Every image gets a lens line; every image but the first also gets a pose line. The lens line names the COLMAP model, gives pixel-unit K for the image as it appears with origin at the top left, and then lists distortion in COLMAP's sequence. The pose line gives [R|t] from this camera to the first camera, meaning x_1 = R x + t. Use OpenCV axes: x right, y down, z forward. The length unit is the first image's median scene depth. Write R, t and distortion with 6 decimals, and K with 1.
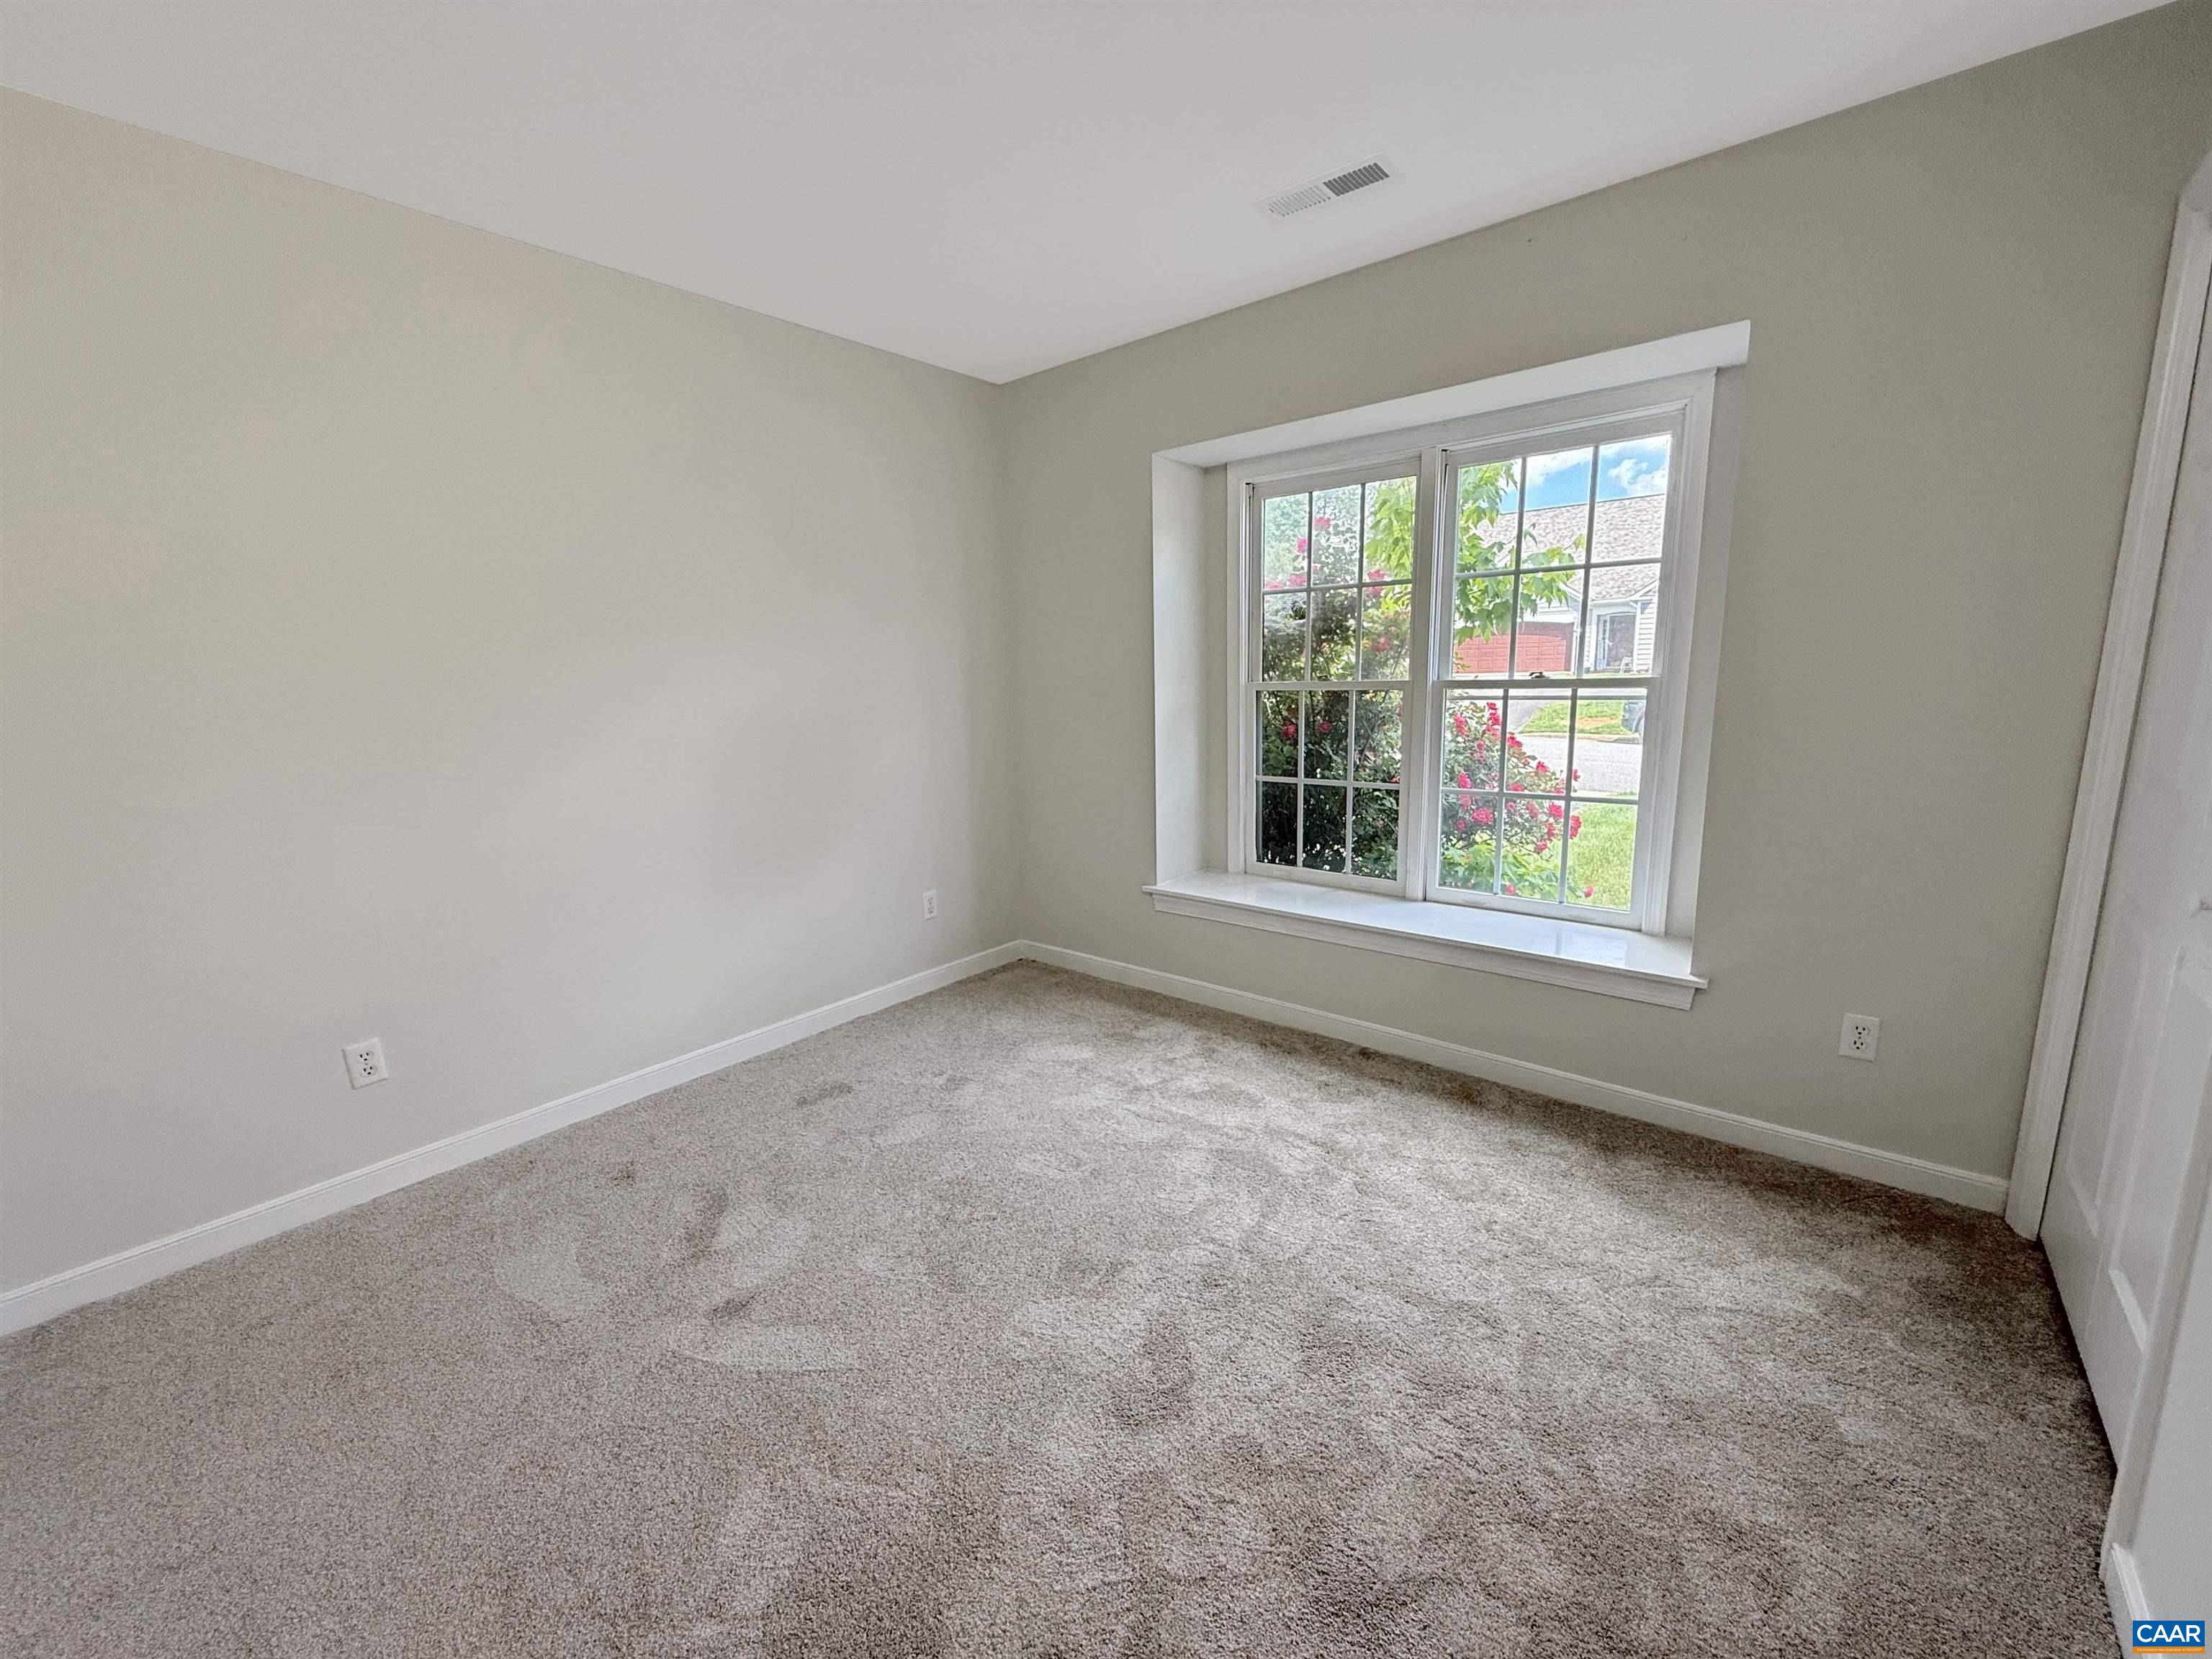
lens RADIAL K [[882.2, 0, 1102.9], [0, 882.2, 829.2], [0, 0, 1]] dist [0.000318, 0.000371]
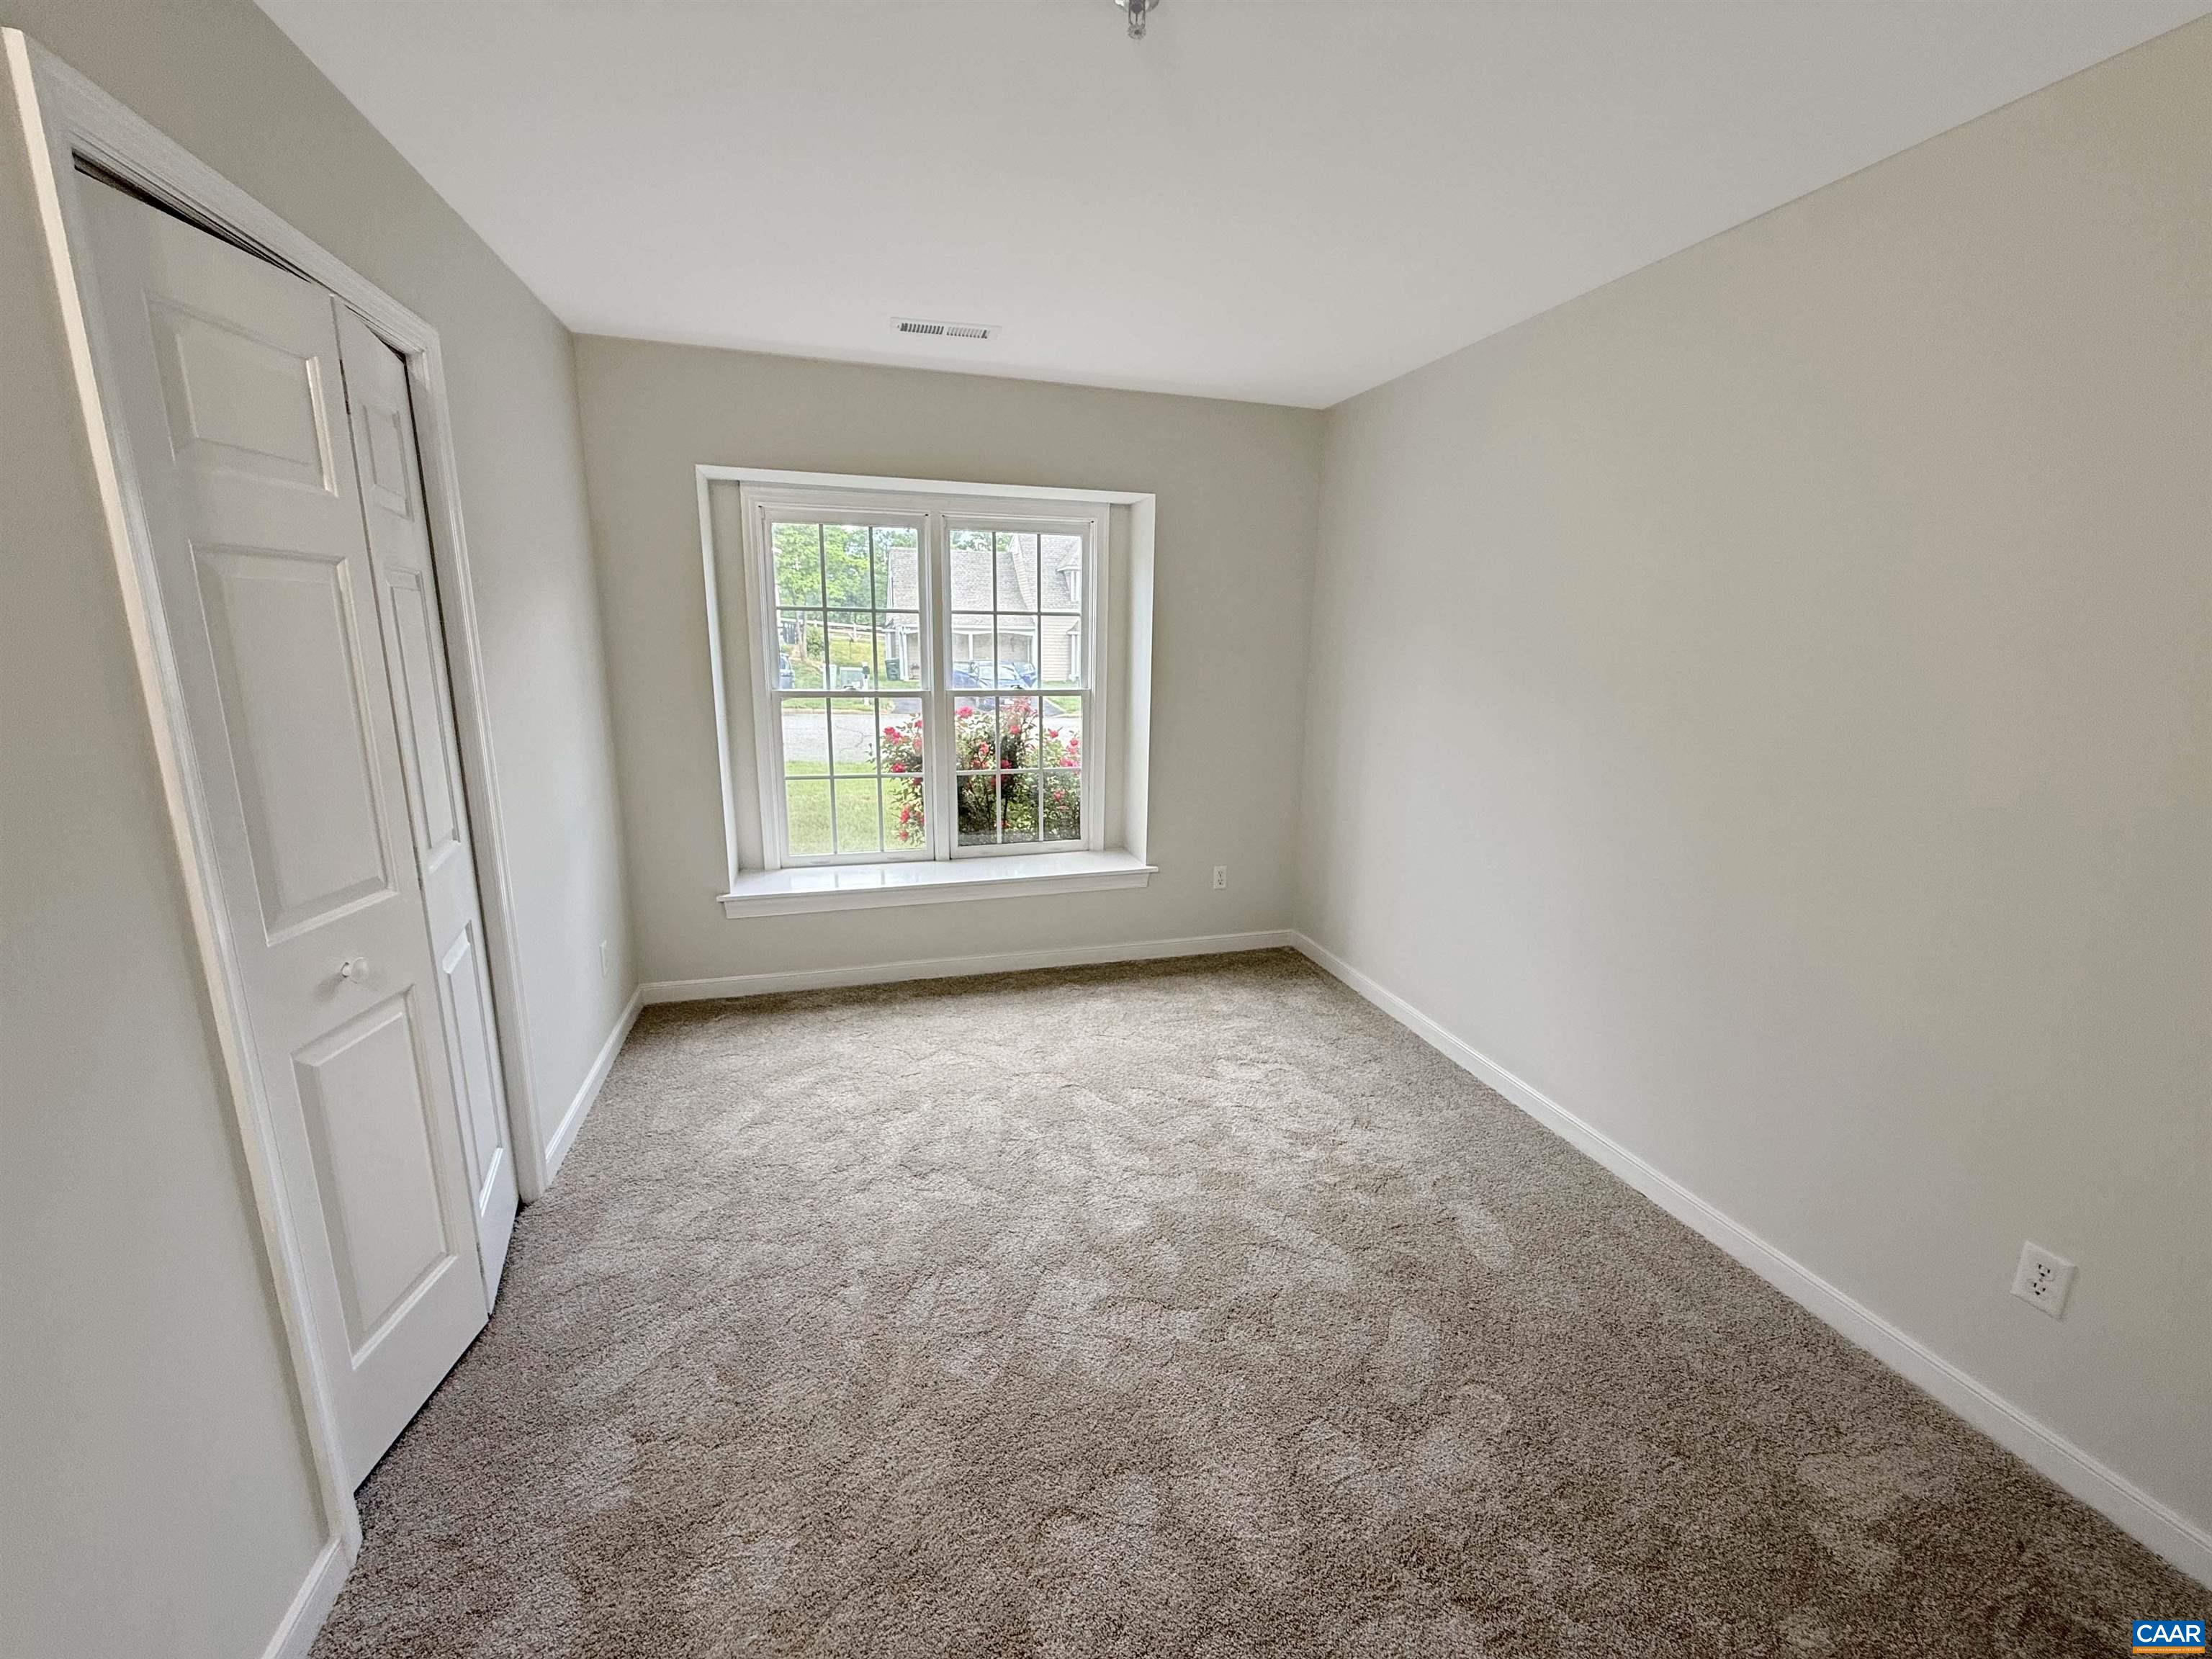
lens RADIAL K [[882.2, 0, 1102.9], [0, 882.2, 829.2], [0, 0, 1]] dist [0.000318, 0.000371]
pose [[0.524543, -0.161953, 0.835838, -0.756614], [0.109719, 0.986413, 0.122272, -0.118837], [-0.844284, 0.027570, 0.535186, 0.129195]]
